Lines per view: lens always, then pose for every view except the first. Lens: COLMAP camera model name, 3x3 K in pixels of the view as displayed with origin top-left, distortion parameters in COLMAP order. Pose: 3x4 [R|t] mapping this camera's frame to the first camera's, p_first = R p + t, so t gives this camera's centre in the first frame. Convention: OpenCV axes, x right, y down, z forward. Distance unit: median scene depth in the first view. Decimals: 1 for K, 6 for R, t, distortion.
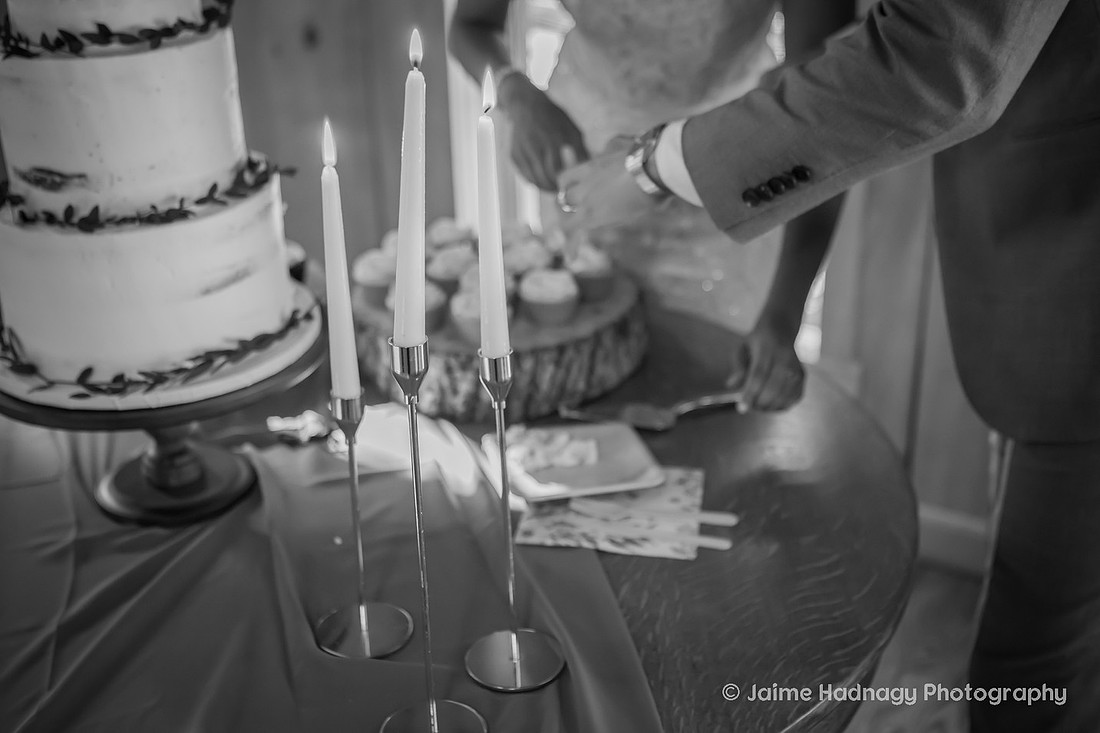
lens RADIAL K [[1447.4, 0, 539.8], [0, 1447.4, 337.3], [0, 0, 1]] dist [0.083892, 0.000000]
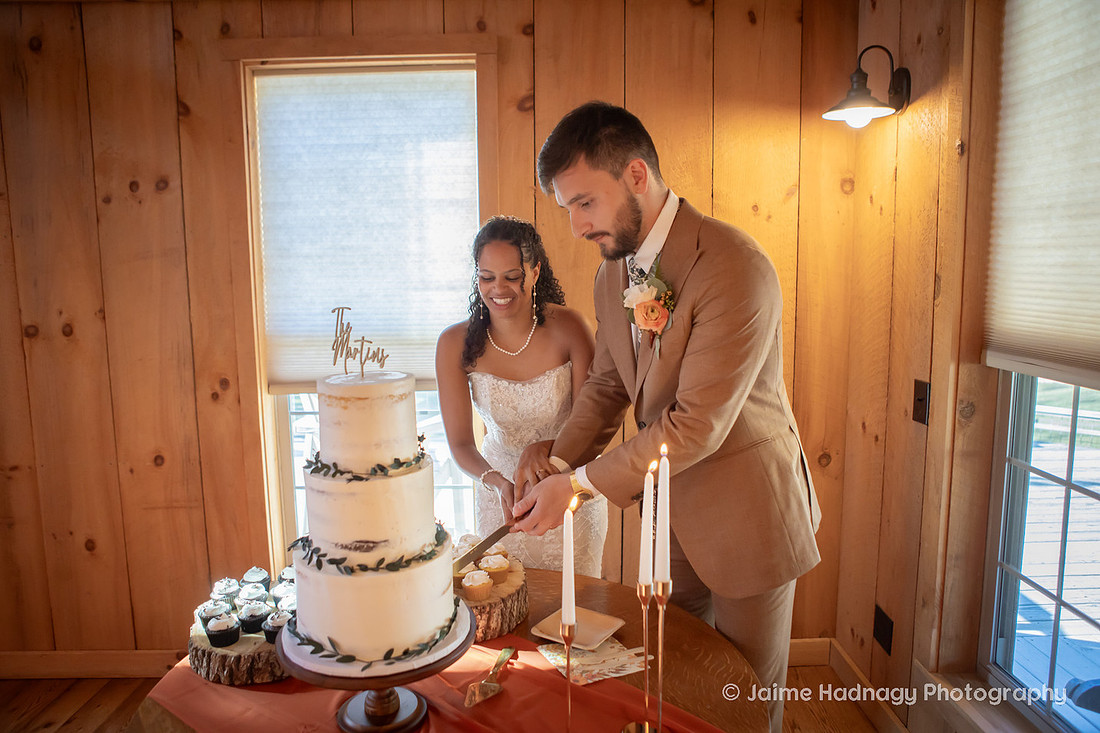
lens RADIAL K [[773.6, 0, 551.1], [0, 773.6, 364.8], [0, 0, 1]] dist [-0.076643, 0.050156]
pose [[0.828340, -0.056172, 0.557402, -0.642491], [0.206990, 0.955244, -0.211337, -0.072111], [-0.520584, 0.290436, 0.802895, 0.053119]]
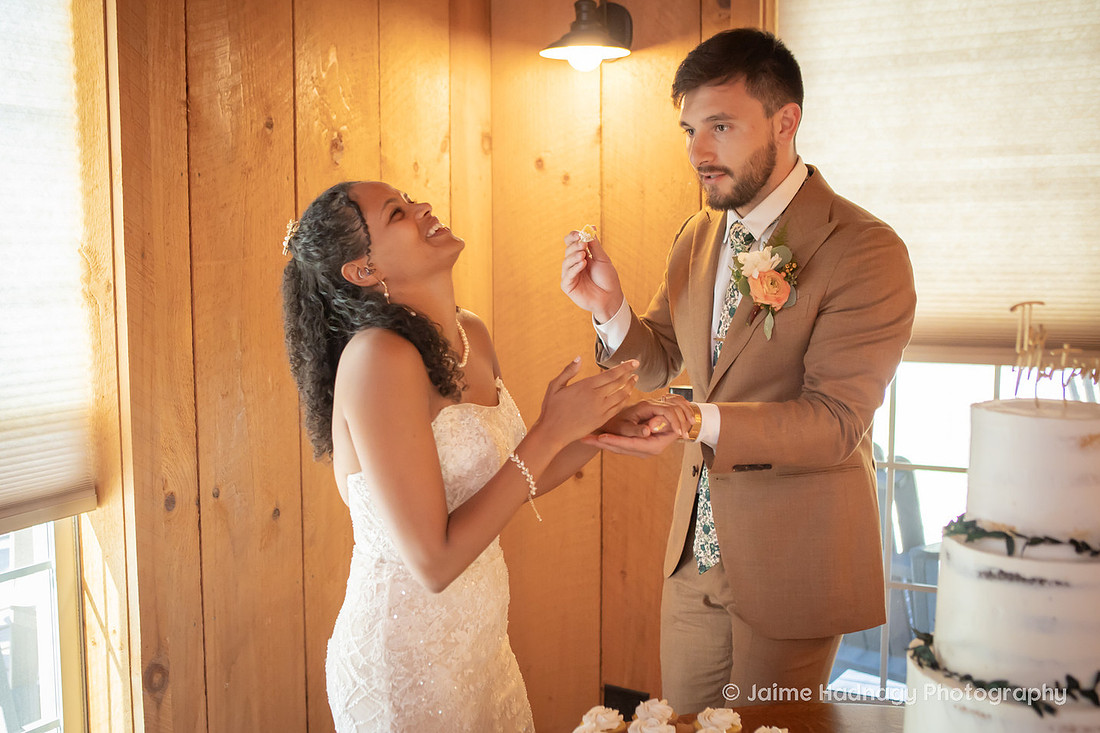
lens RADIAL K [[1284.3, 0, 507.1], [0, 1284.3, 366.2], [0, 0, 1]] dist [0.028280, 0.000000]
pose [[-0.100685, -0.064248, 0.992842, -1.357293], [0.398846, 0.911611, 0.099438, -0.633989], [-0.911474, 0.406003, -0.066161, 1.451589]]
